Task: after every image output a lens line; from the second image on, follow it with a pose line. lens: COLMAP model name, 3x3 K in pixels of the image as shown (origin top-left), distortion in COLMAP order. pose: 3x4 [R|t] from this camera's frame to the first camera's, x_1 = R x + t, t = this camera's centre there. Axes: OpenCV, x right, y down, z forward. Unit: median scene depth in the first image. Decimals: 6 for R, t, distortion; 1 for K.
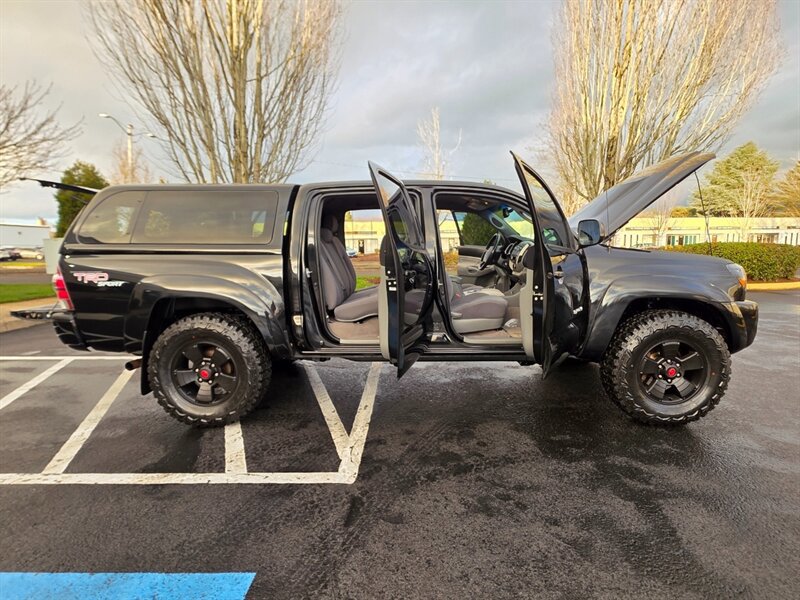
lens RADIAL K [[589.4, 0, 396.6], [0, 589.4, 296.5], [0, 0, 1]] dist [0.027894, -0.004931]
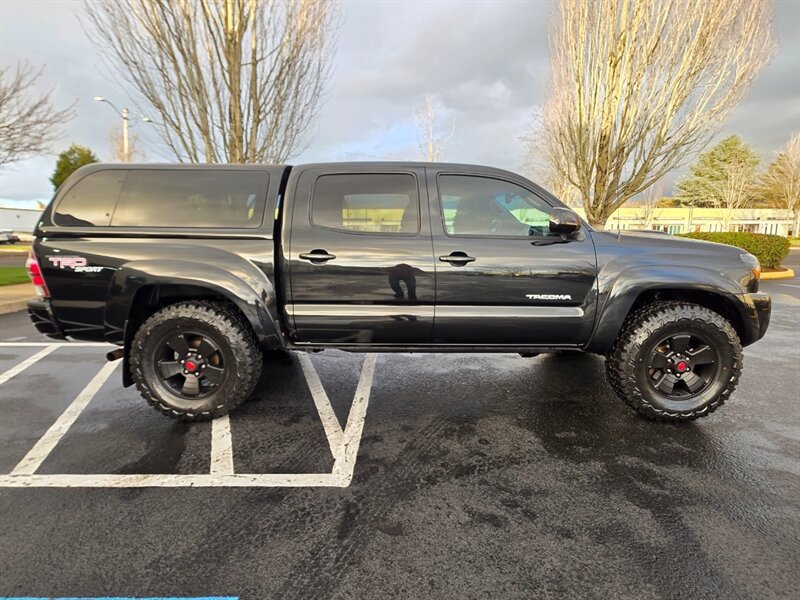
lens RADIAL K [[482.9, 0, 400.0], [0, 482.9, 300.0], [0, 0, 1]] dist [0.009744, 0.000231]
pose [[0.999452, 0.005614, 0.032614, -0.015682], [-0.007166, 0.998837, 0.047679, -0.012979], [-0.032309, -0.047886, 0.998330, 0.221132]]
